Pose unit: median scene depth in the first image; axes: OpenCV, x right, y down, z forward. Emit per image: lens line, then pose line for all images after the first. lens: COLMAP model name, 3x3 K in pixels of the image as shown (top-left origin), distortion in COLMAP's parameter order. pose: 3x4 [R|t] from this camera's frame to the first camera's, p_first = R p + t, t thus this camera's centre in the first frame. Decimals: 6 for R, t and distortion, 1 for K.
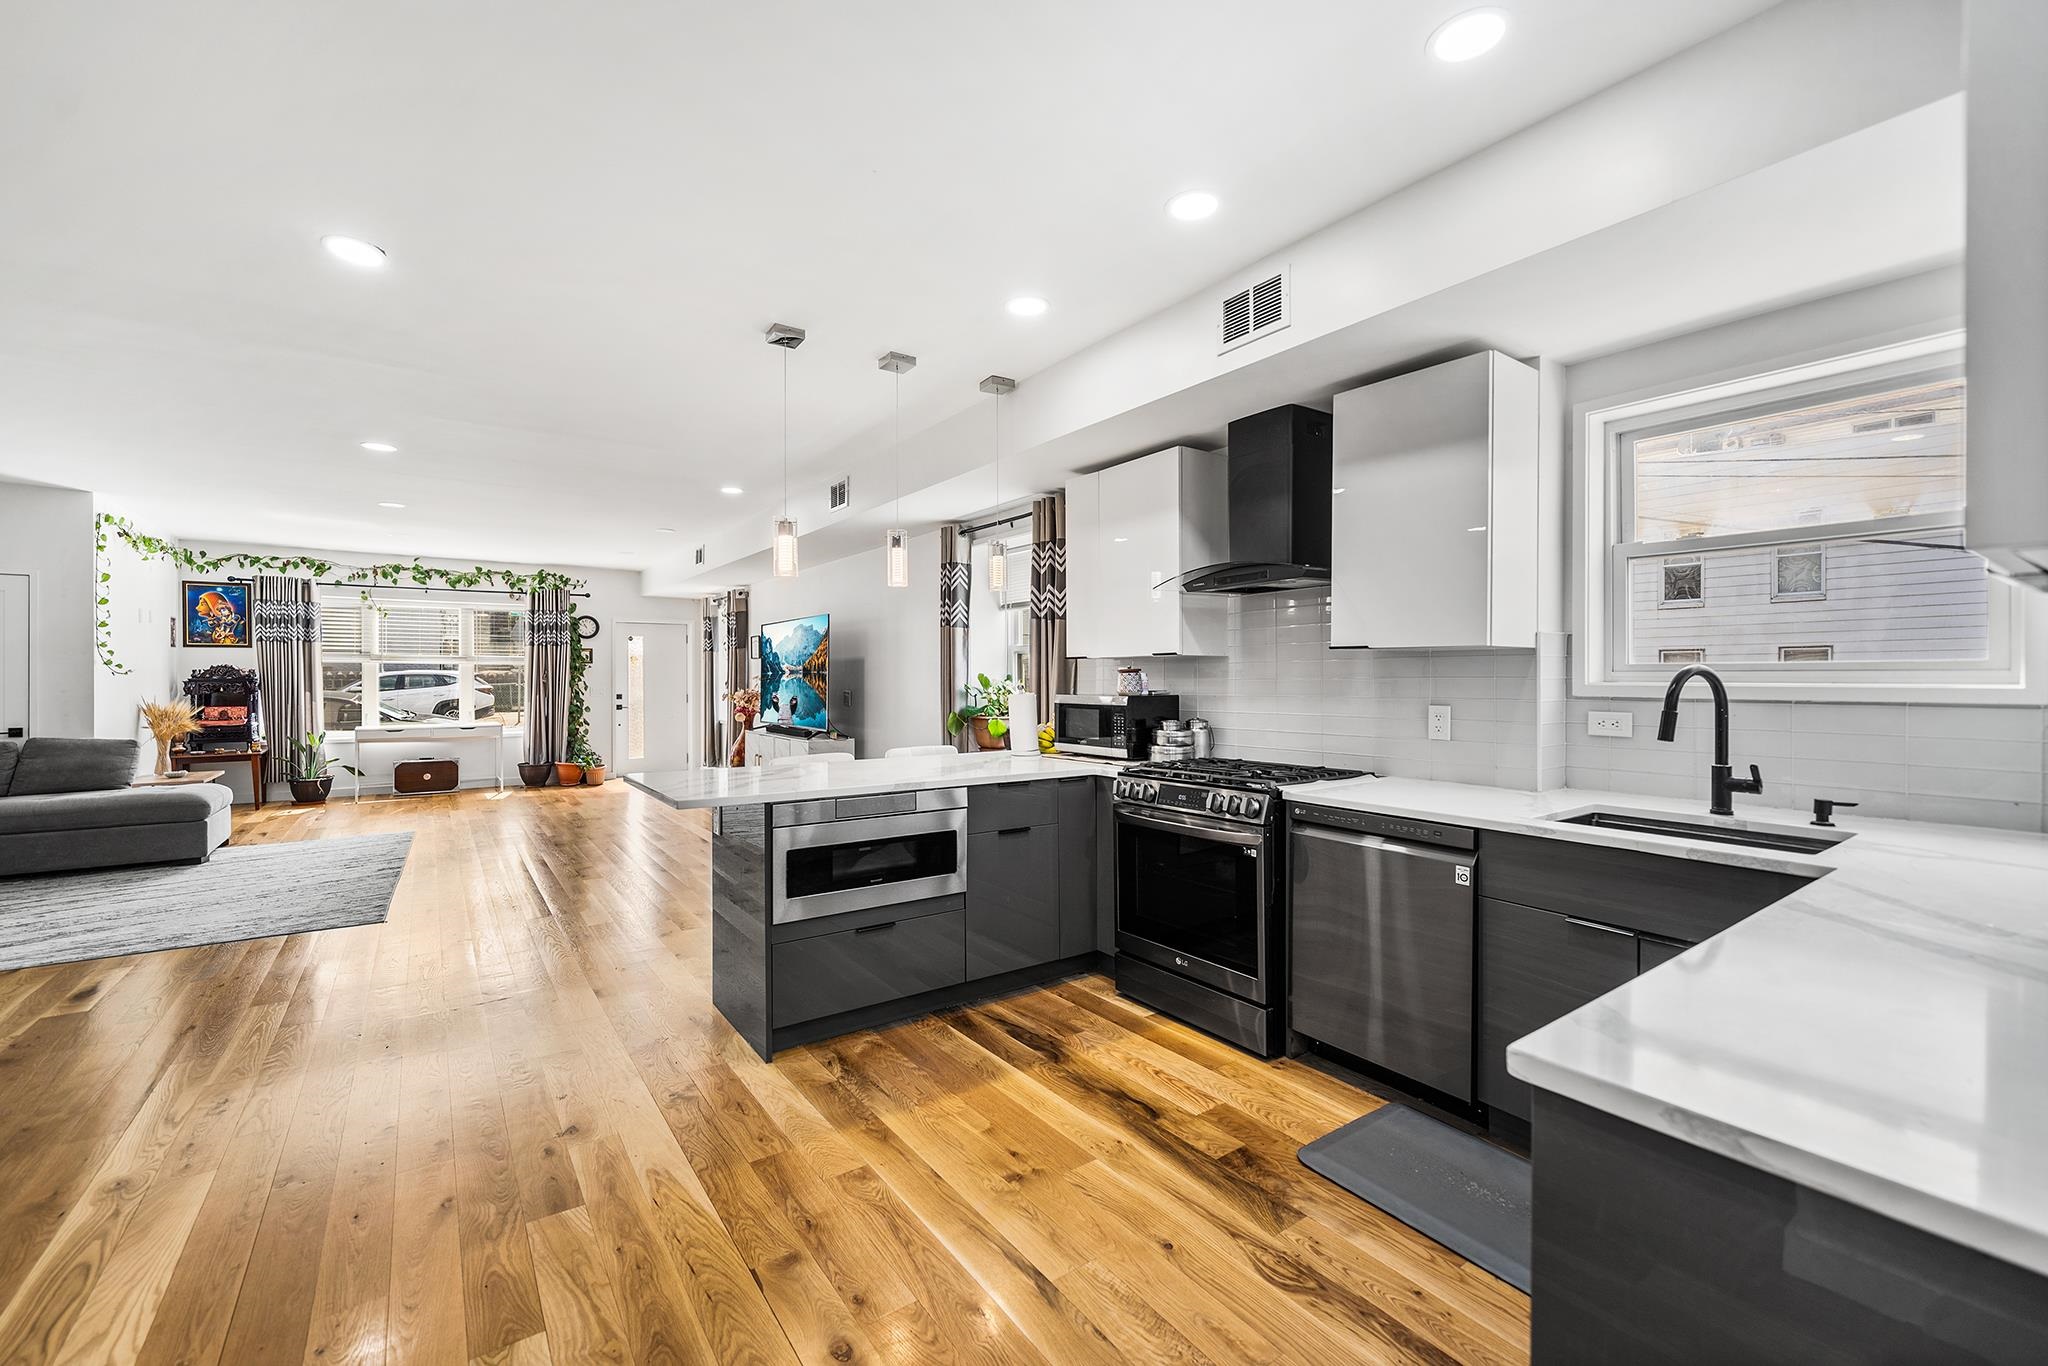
lens RADIAL K [[834.4, 0, 1027.5], [0, 834.4, 677.2], [0, 0, 1]] dist [-0.003928, 0.000054]
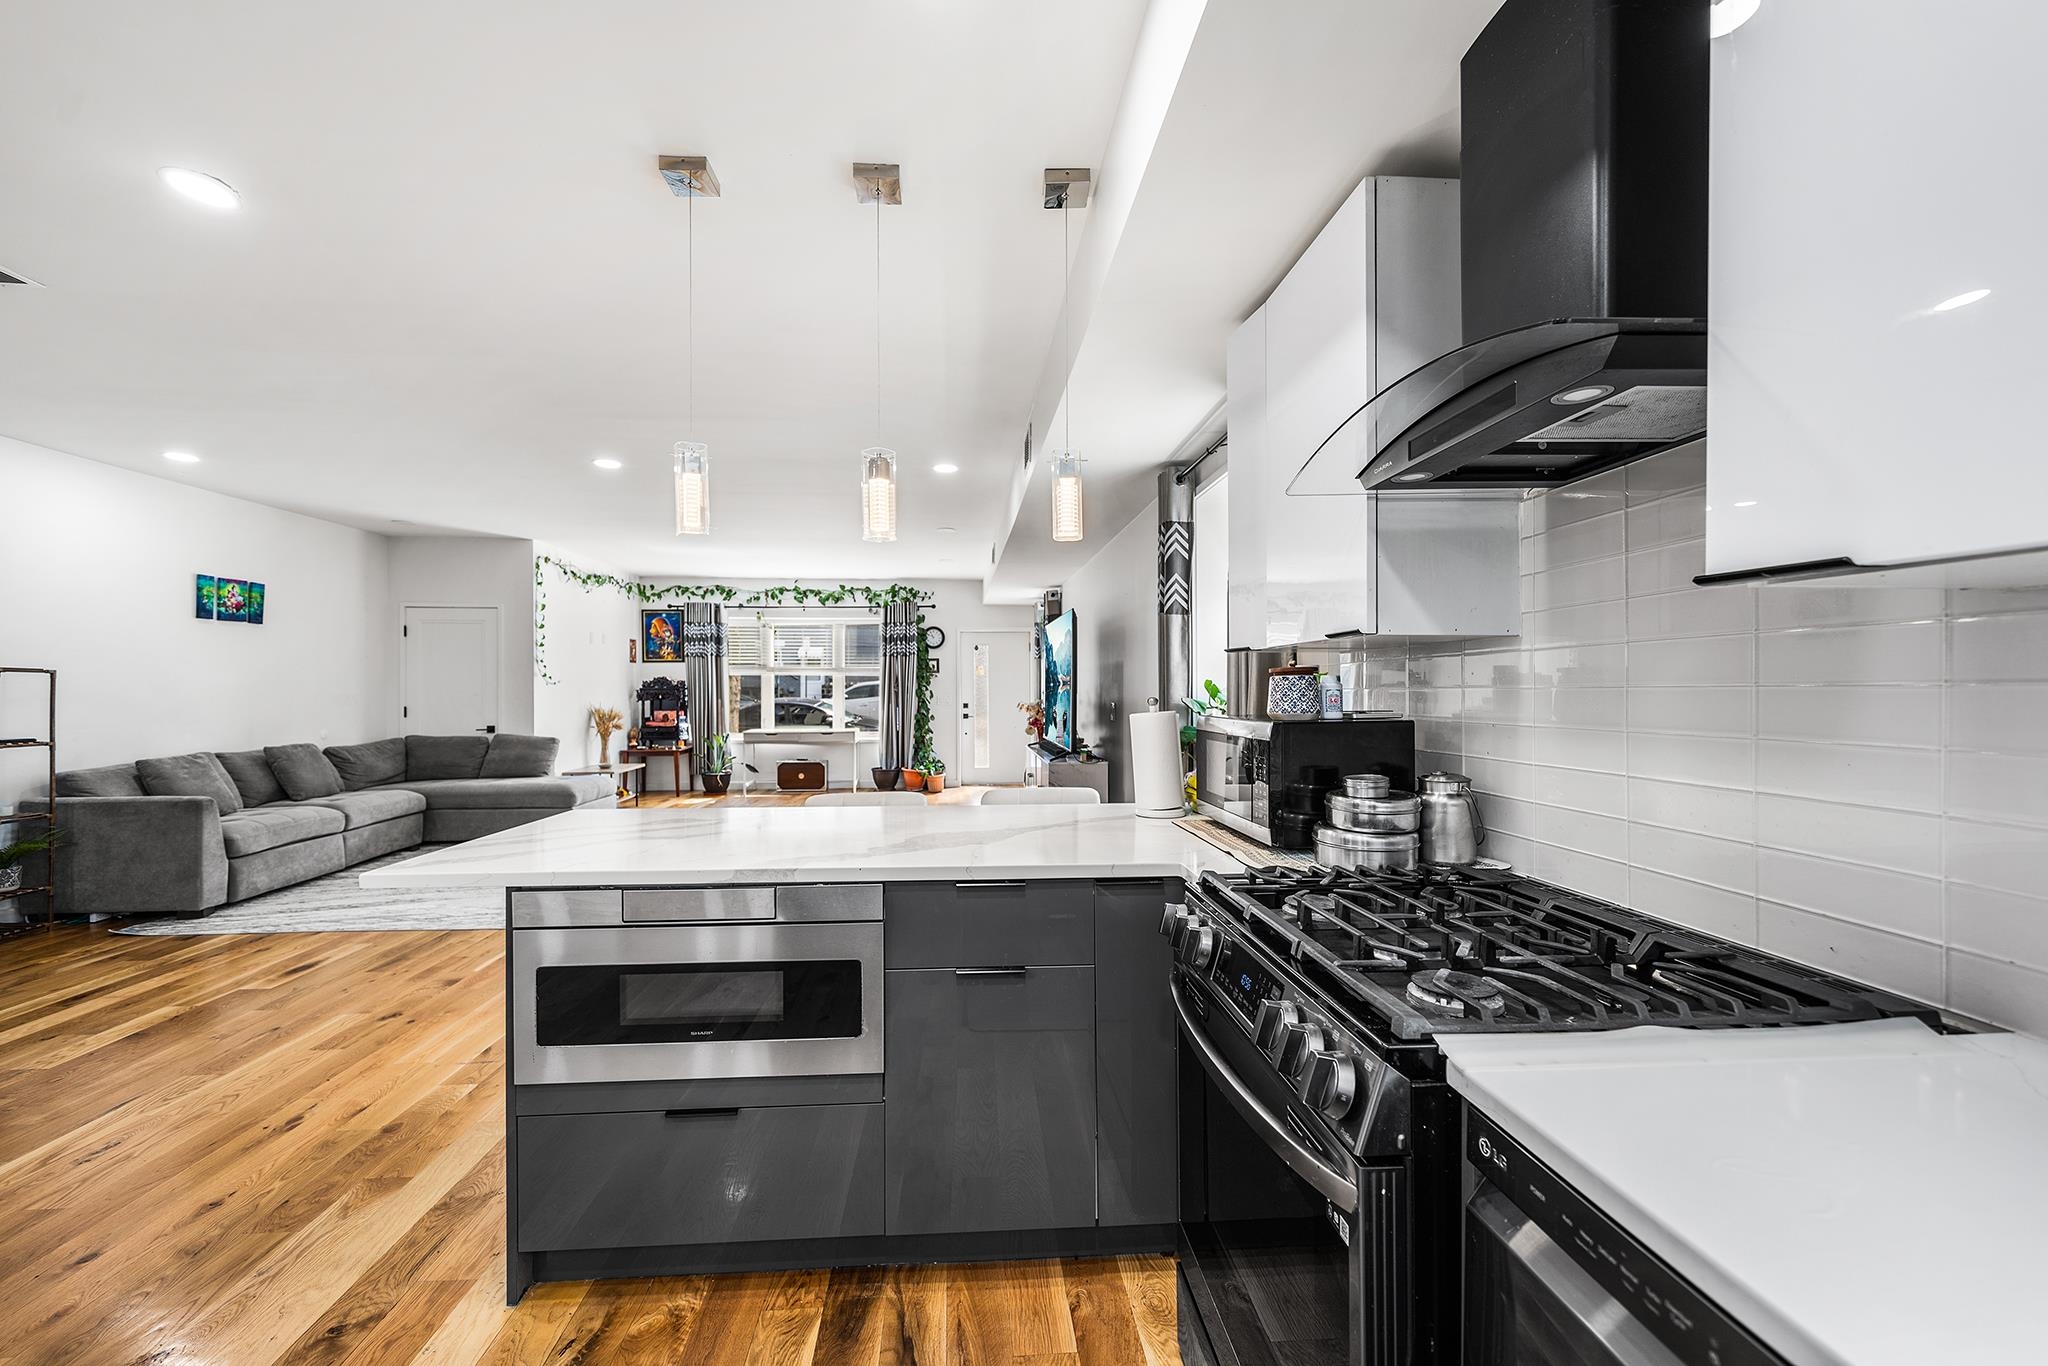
lens RADIAL K [[834.4, 0, 1015.9], [0, 834.4, 691.0], [0, 0, 1]] dist [-0.003928, 0.000054]
pose [[0.852187, 0.001688, -0.523235, 0.111880], [0.000747, 0.999990, 0.004443, 0.000822], [0.523237, -0.004177, 0.852177, 0.224068]]
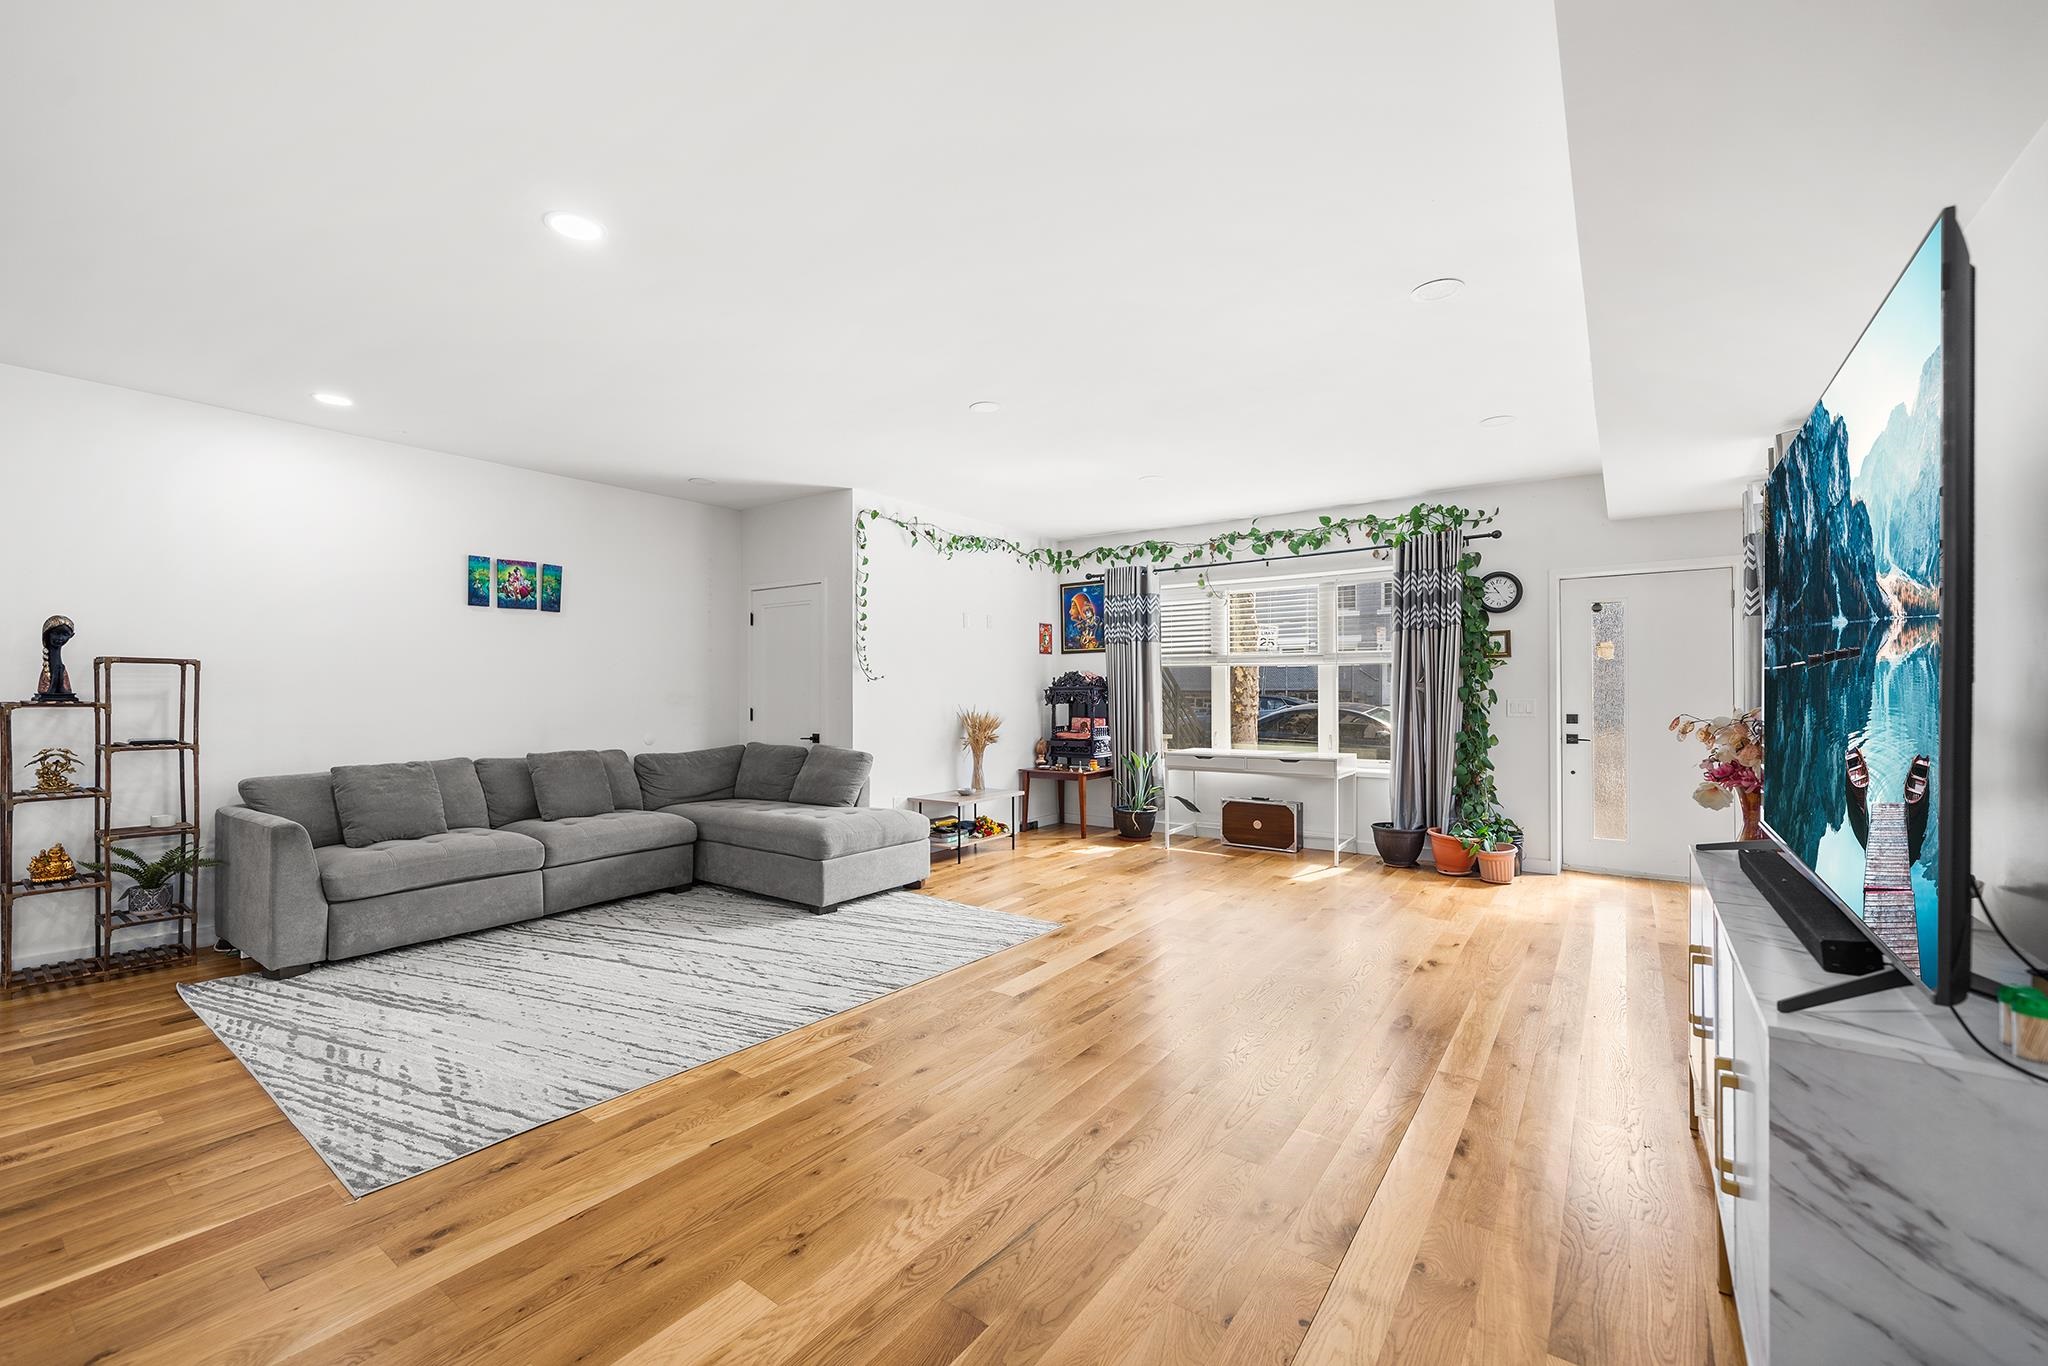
lens RADIAL K [[834.4, 0, 1005.7], [0, 834.4, 690.4], [0, 0, 1]] dist [-0.003928, 0.000054]
pose [[0.301187, -0.003358, -0.953559, -0.121995], [0.001729, 0.999994, -0.002975, 0.007752], [0.953563, -0.000753, 0.301191, 0.639423]]
